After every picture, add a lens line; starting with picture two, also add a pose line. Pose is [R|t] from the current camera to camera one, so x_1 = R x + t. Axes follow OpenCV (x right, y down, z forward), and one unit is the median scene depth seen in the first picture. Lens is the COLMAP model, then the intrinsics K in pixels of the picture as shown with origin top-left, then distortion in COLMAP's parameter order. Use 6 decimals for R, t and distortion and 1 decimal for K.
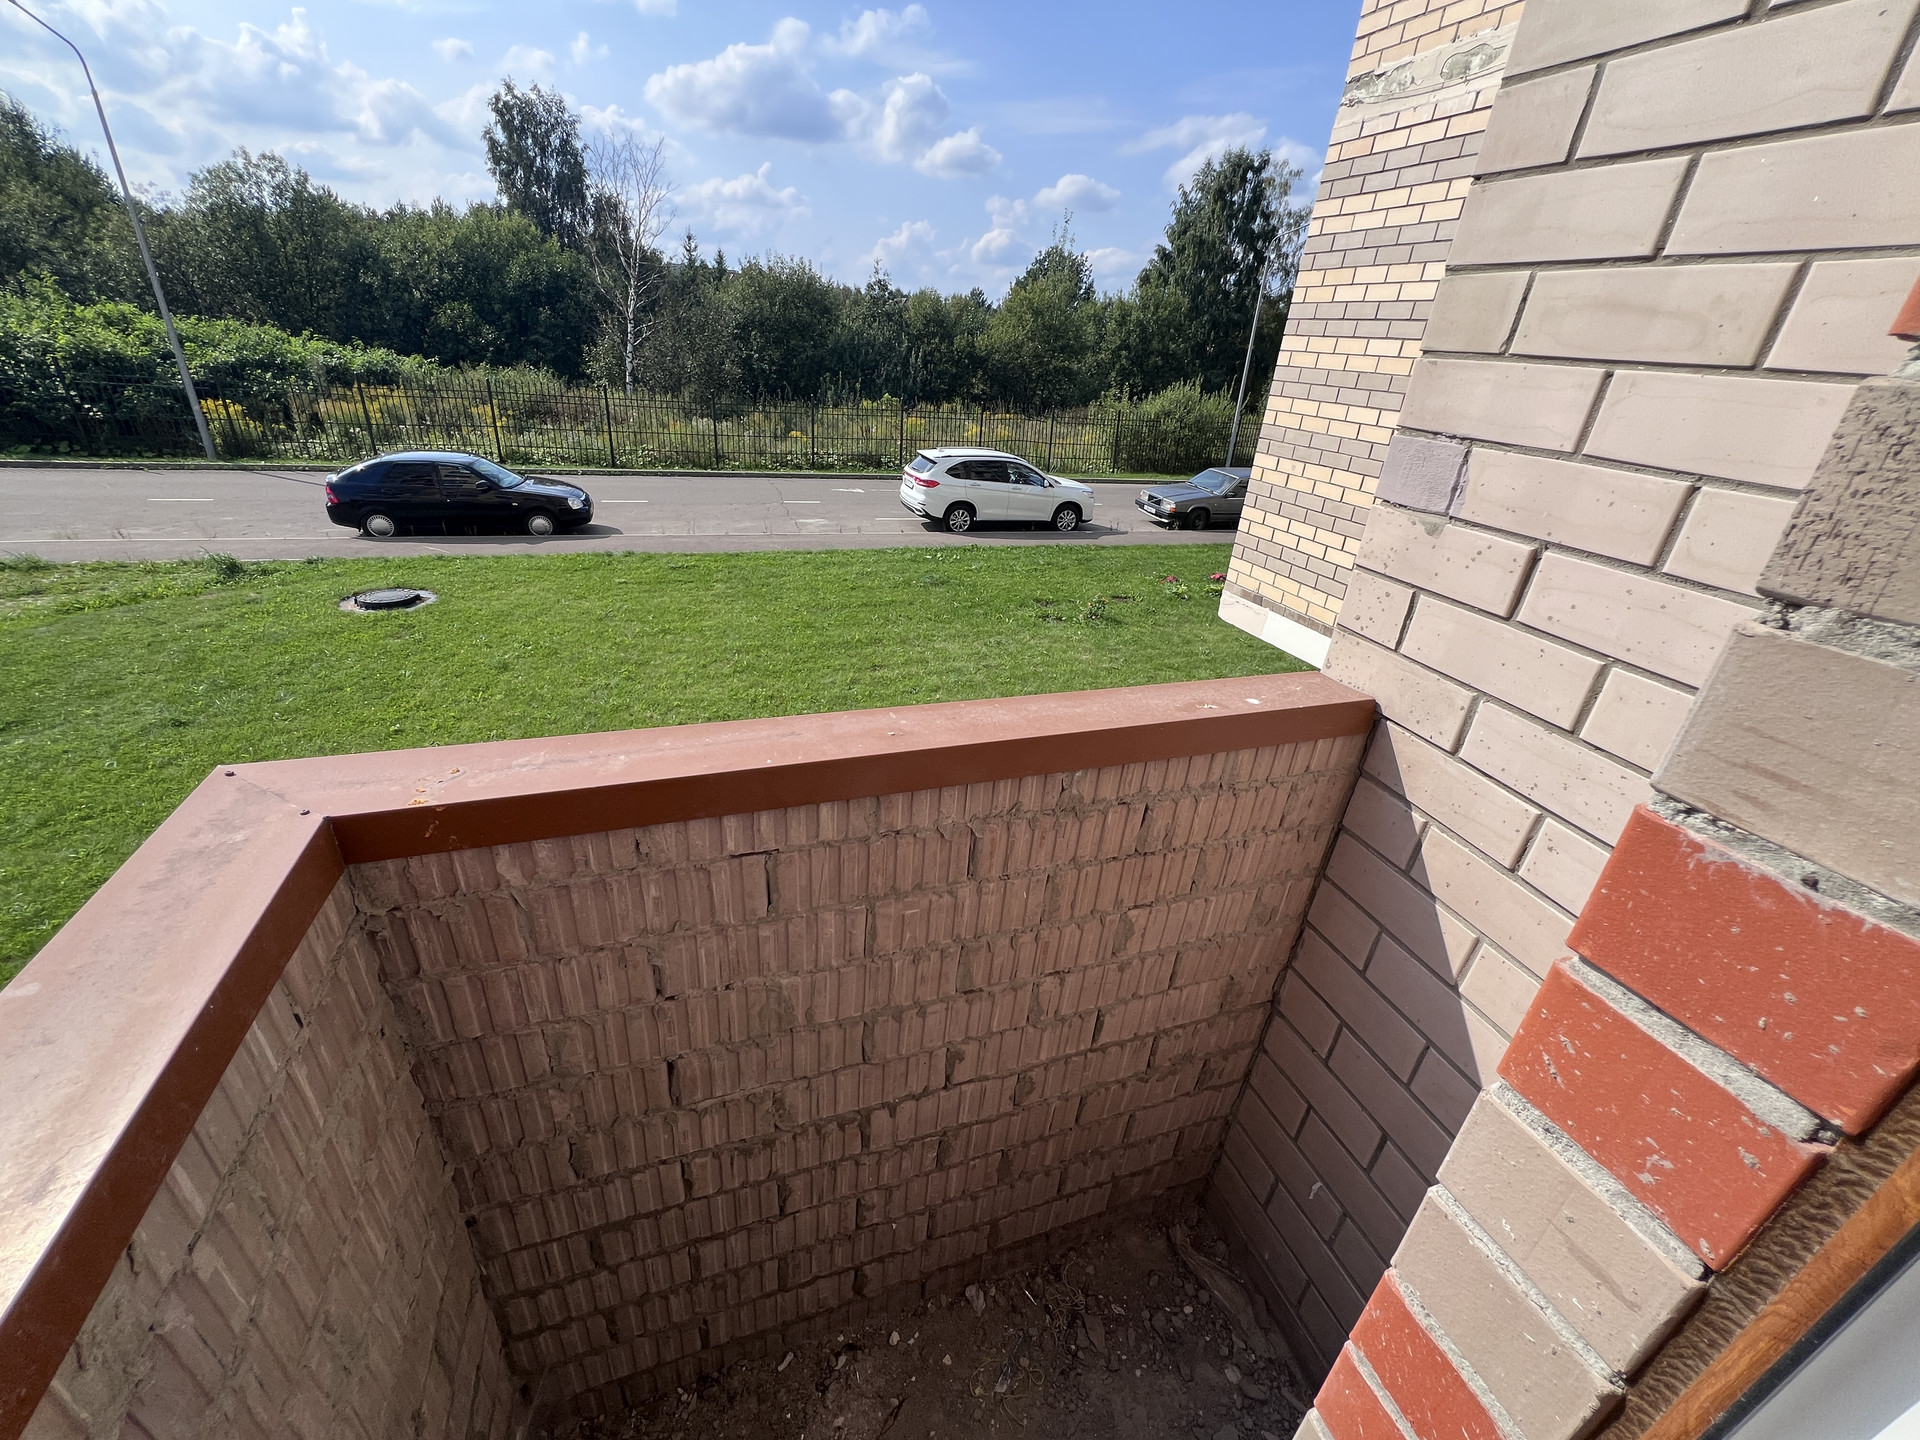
lens RADIAL K [[773.3, 0, 960.5], [0, 773.3, 714.3], [0, 0, 1]] dist [-0.002831, 0.000744]
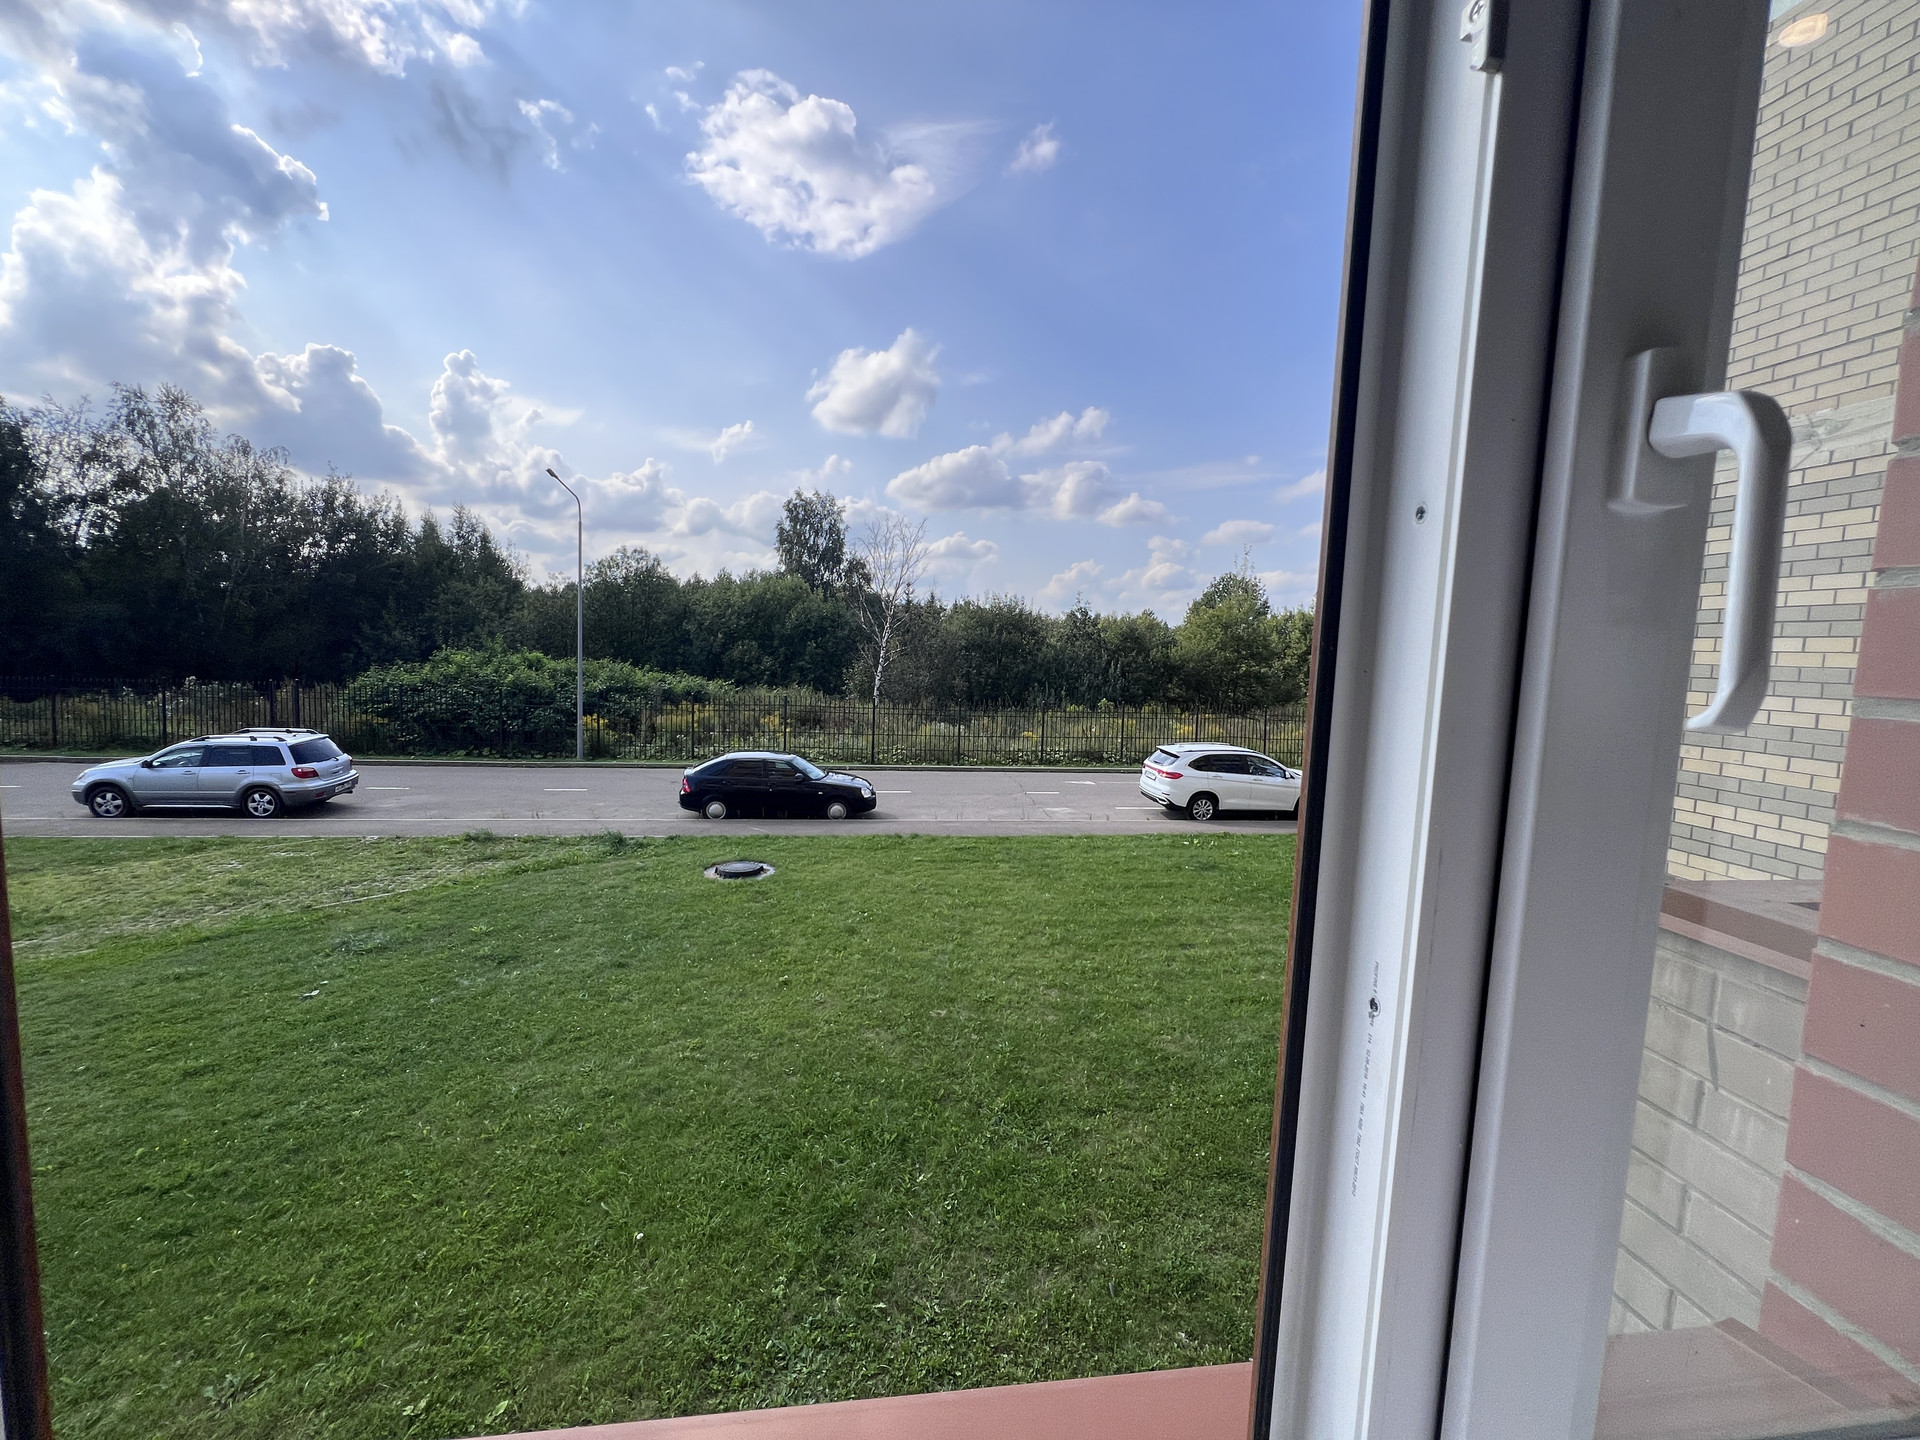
lens RADIAL K [[770.2, 0, 958.4], [0, 770.2, 716.3], [0, 0, 1]] dist [-0.001059, 0.000744]
pose [[0.977377, -0.020503, -0.210507, -0.093862], [-0.057413, 0.932199, -0.357364, 0.019171], [0.203561, 0.361365, 0.909933, -0.048742]]
